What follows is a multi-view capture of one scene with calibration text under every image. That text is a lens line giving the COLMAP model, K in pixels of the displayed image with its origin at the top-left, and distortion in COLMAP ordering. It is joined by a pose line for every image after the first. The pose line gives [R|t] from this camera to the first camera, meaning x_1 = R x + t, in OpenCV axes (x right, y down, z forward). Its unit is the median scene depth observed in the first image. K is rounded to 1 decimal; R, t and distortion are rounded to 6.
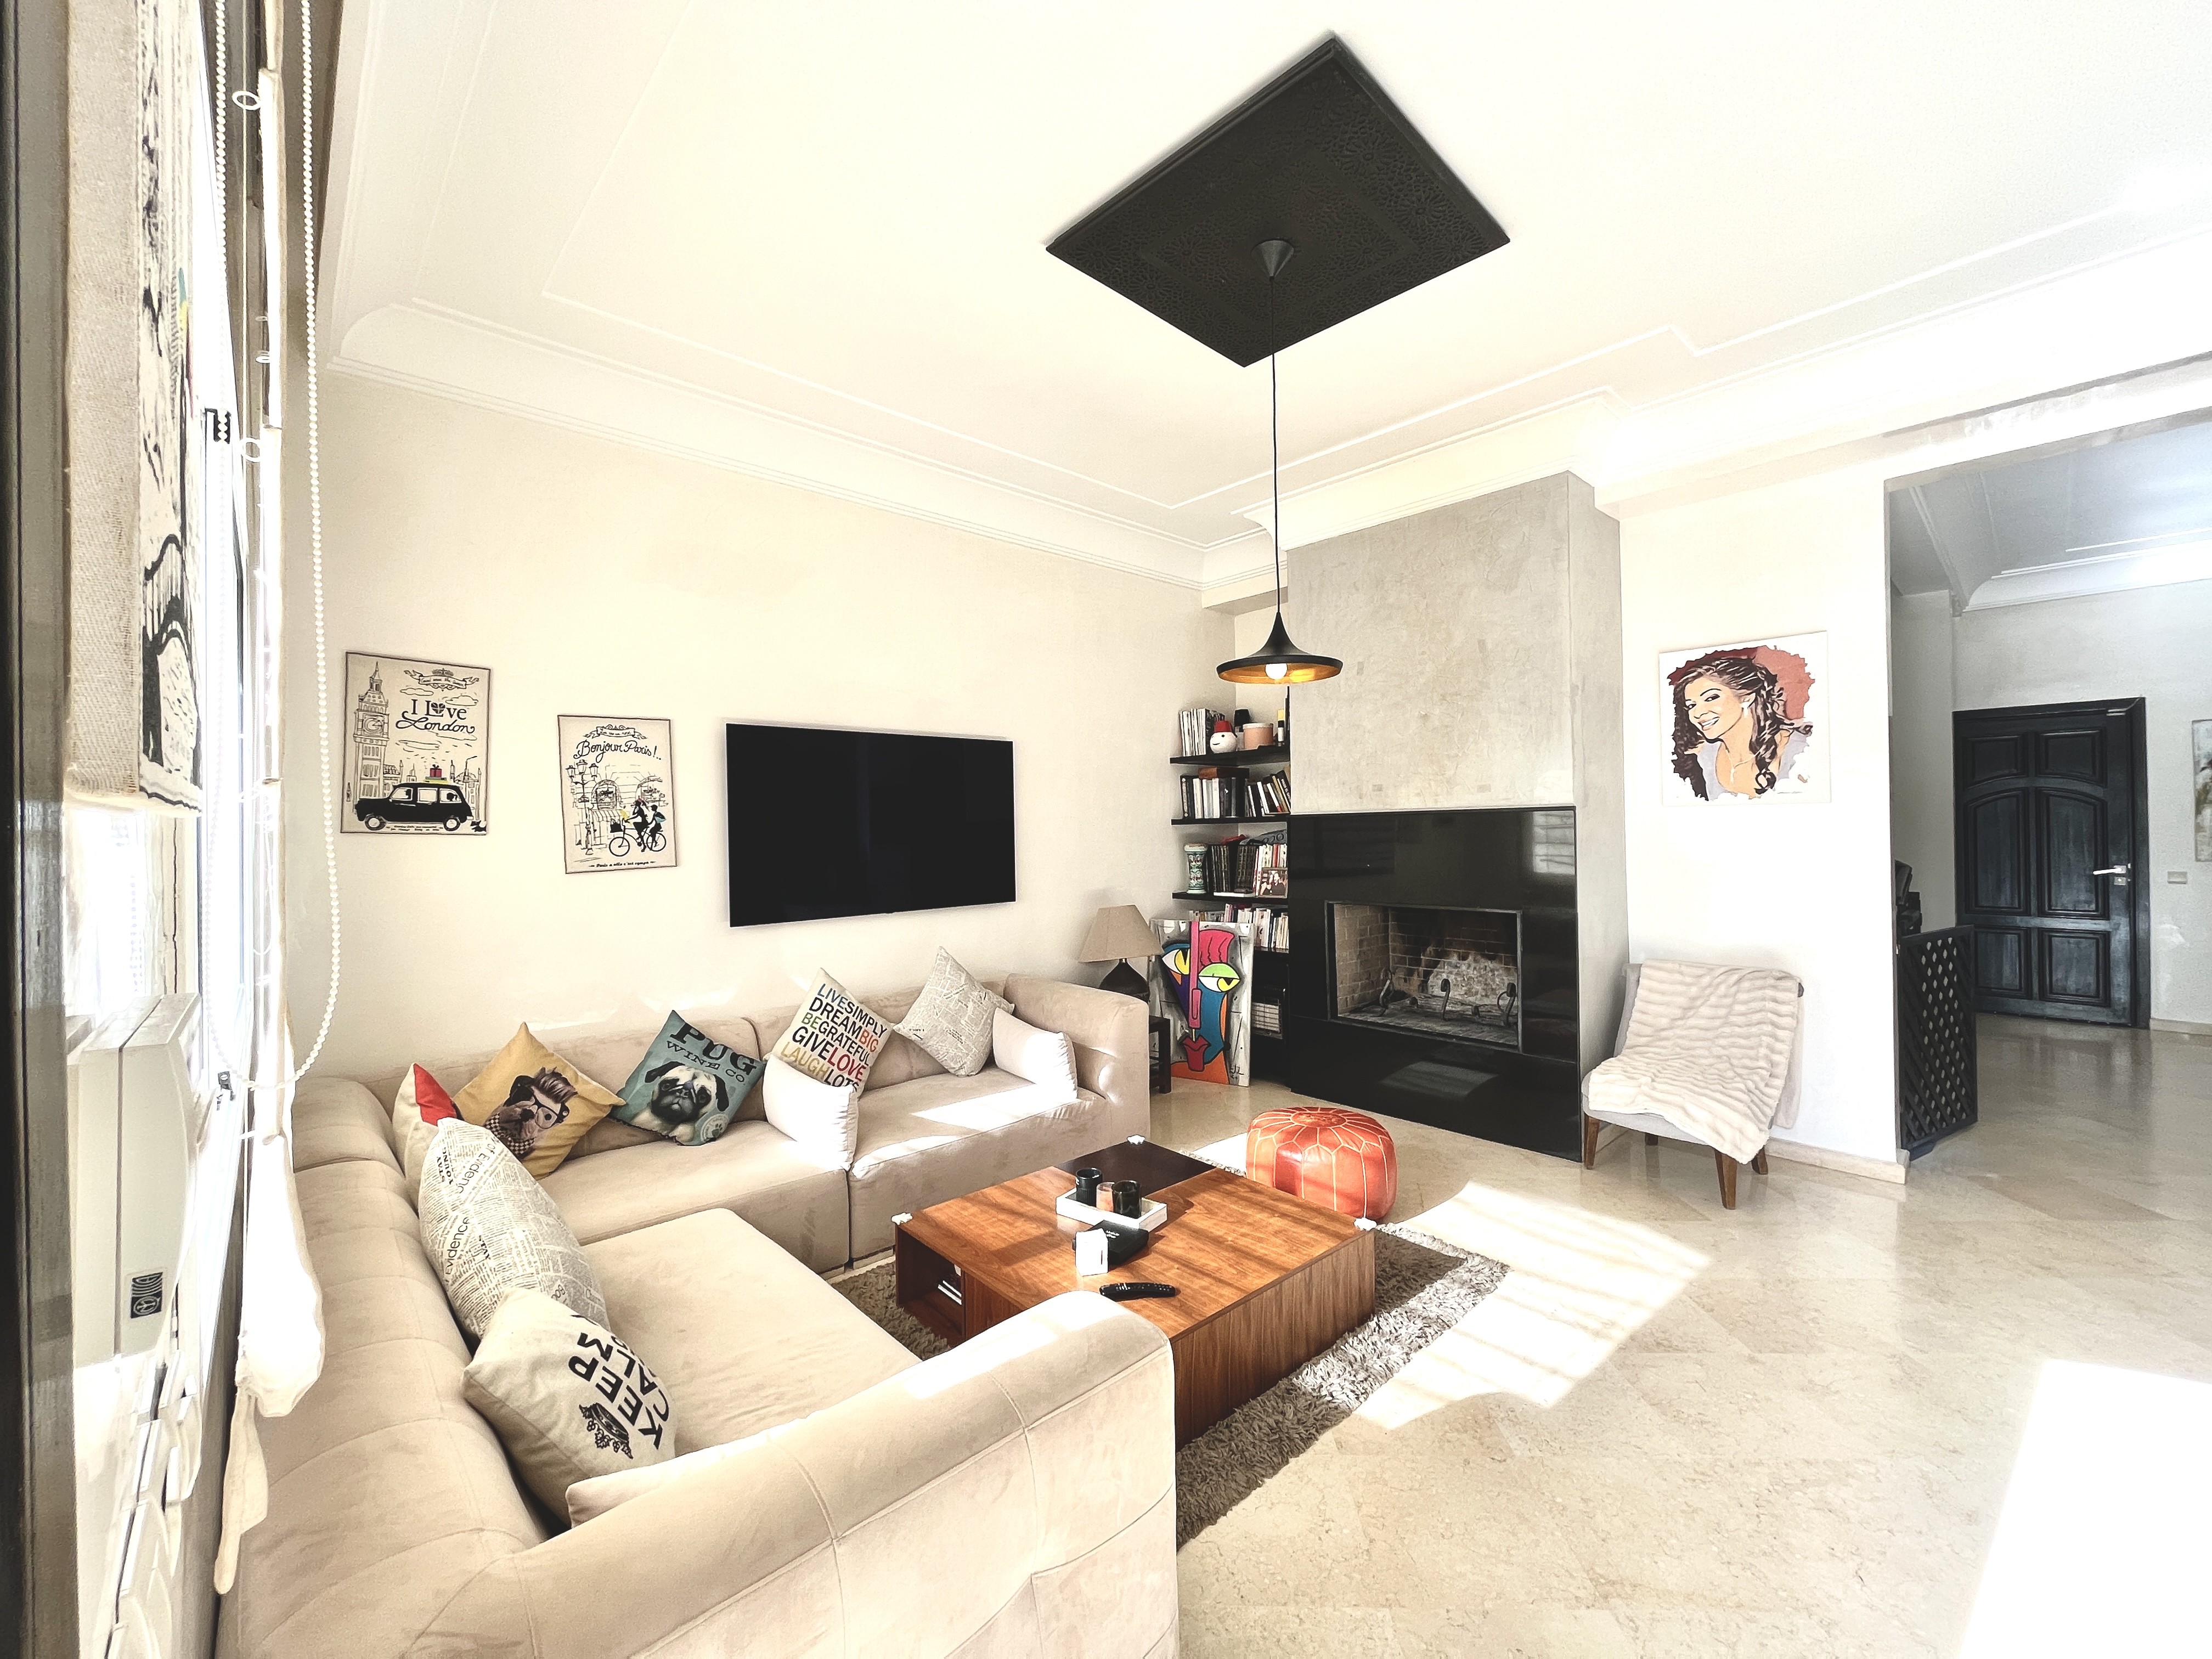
lens RADIAL K [[901.8, 0, 1106.0], [0, 901.8, 829.5], [0, 0, 1]] dist [-0.000343, 0.000144]
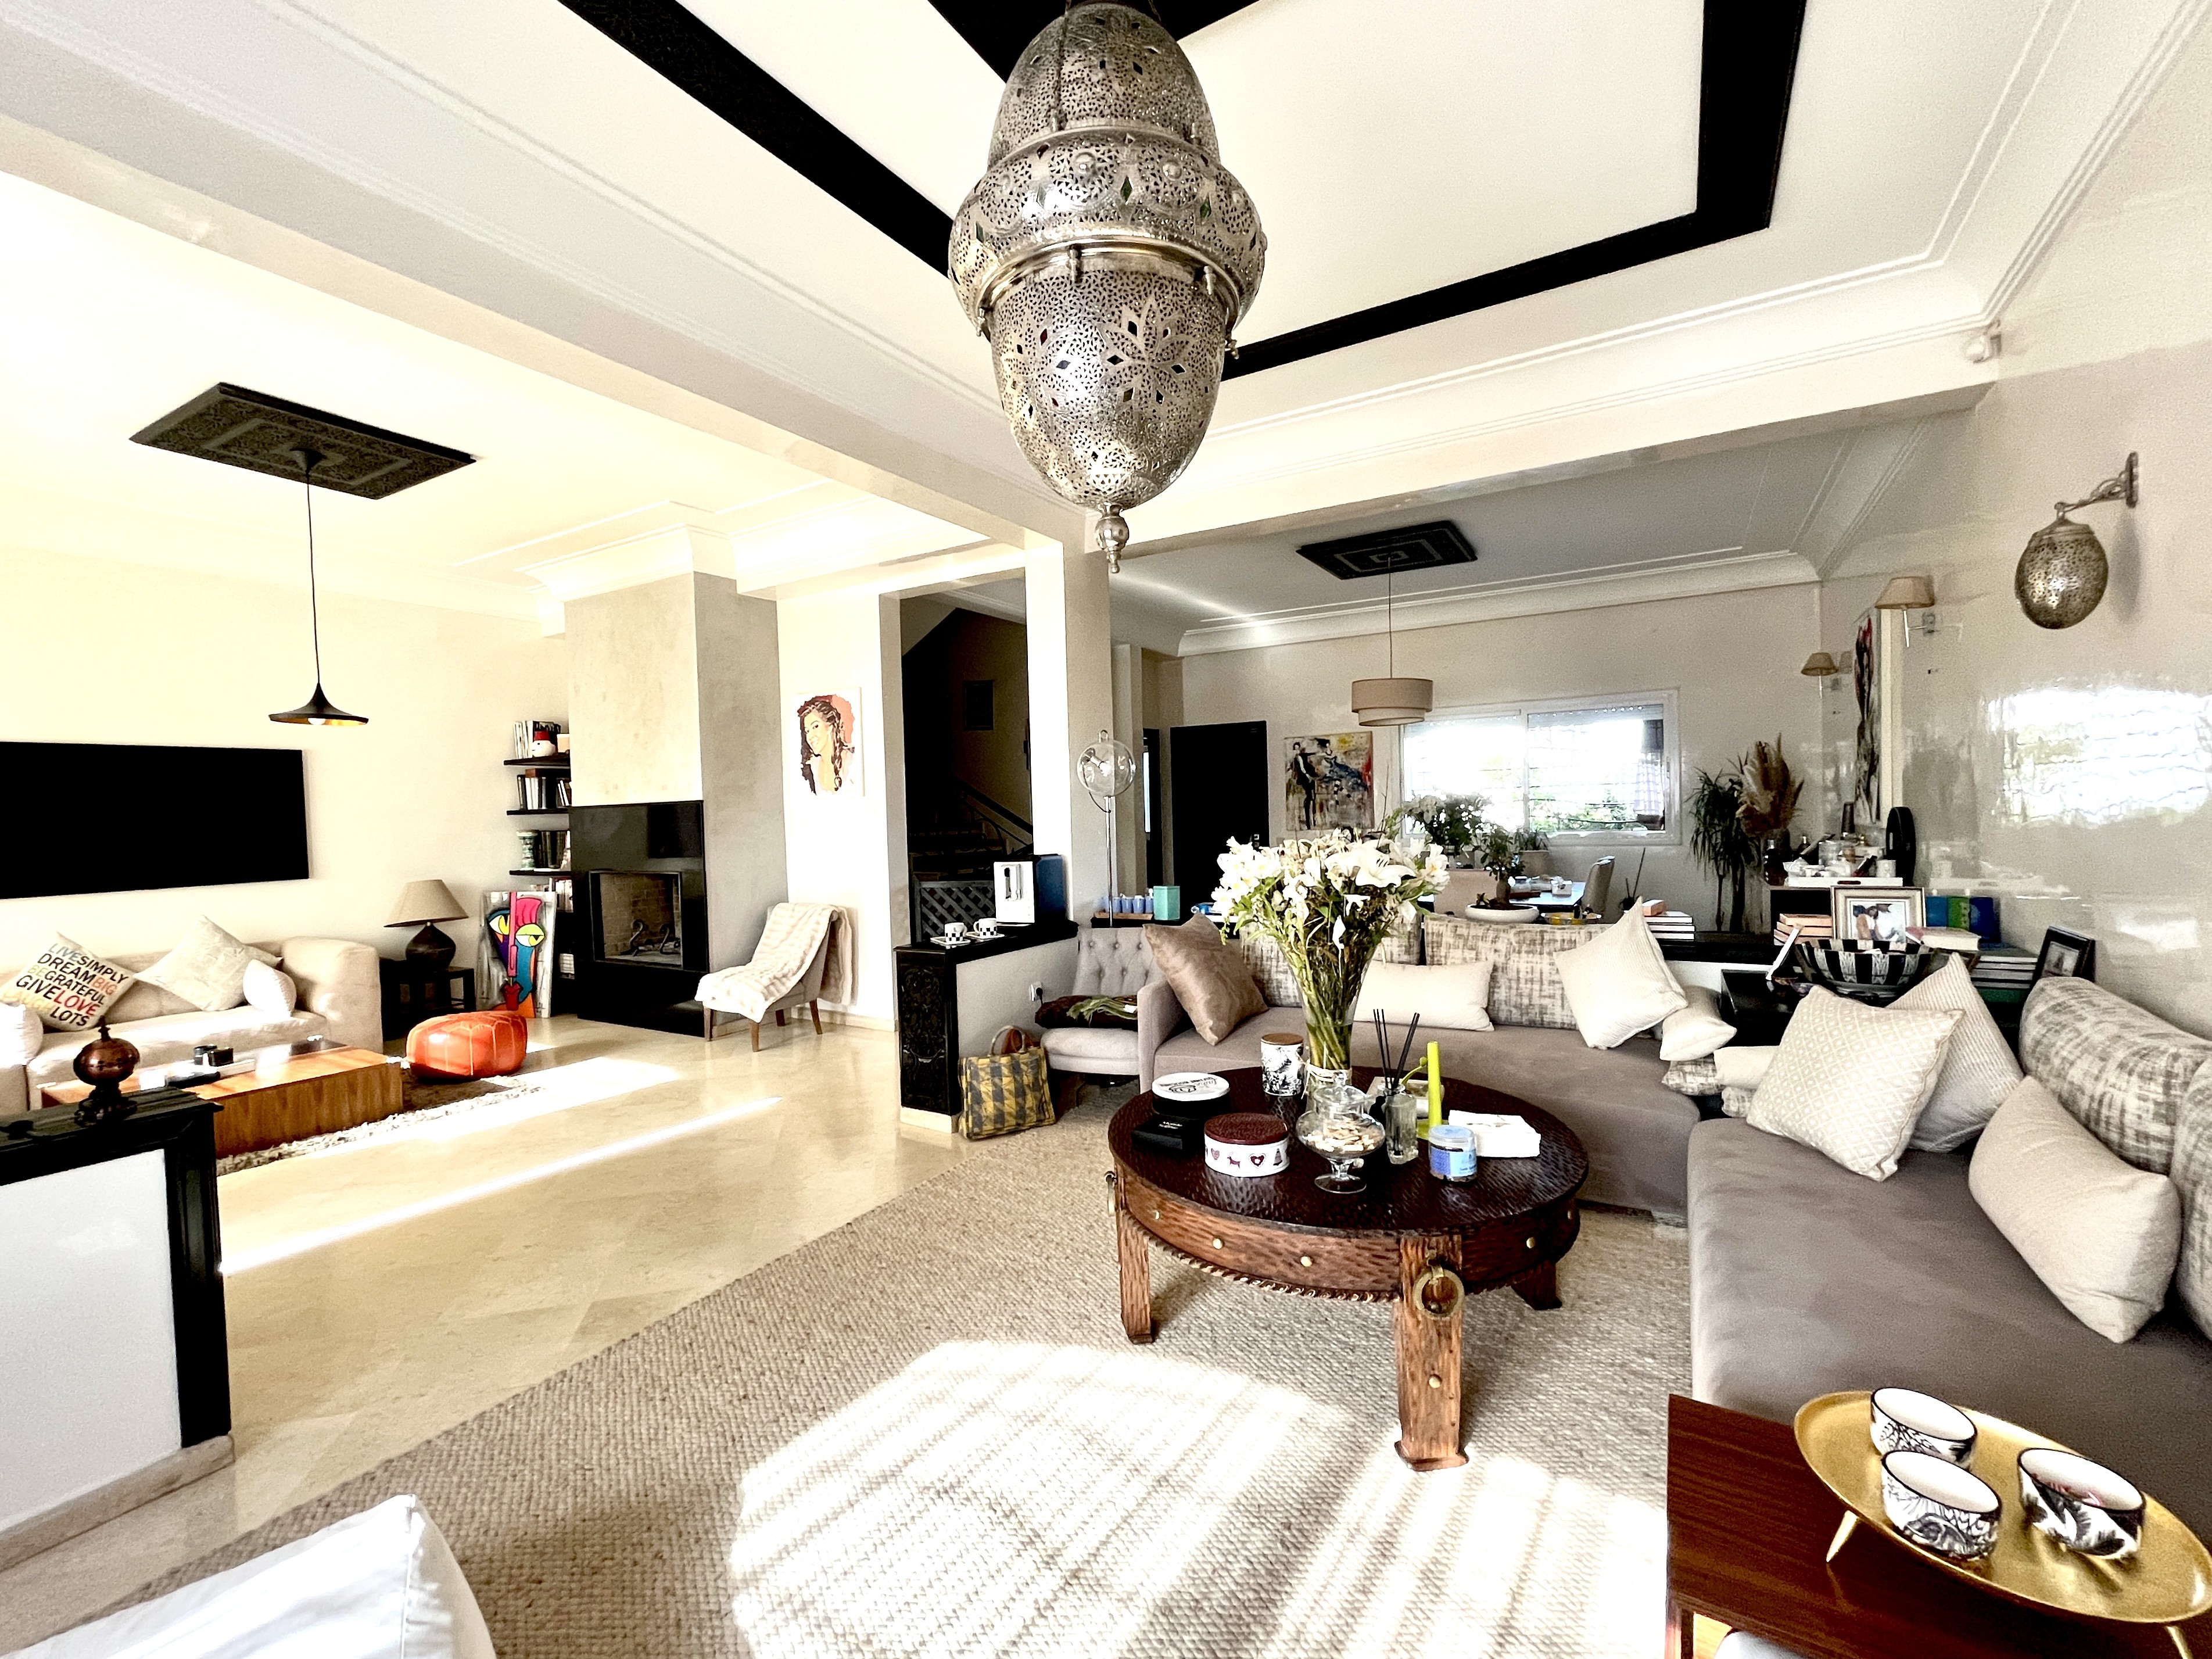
lens RADIAL K [[945.5, 0, 1106.0], [0, 945.5, 829.5], [0, 0, 1]] dist [-0.008851, 0.000078]
pose [[0.957365, -0.017504, 0.288352, 0.664949], [0.013533, 0.999784, 0.015759, 0.007088], [-0.288565, -0.011184, 0.957395, -0.637948]]
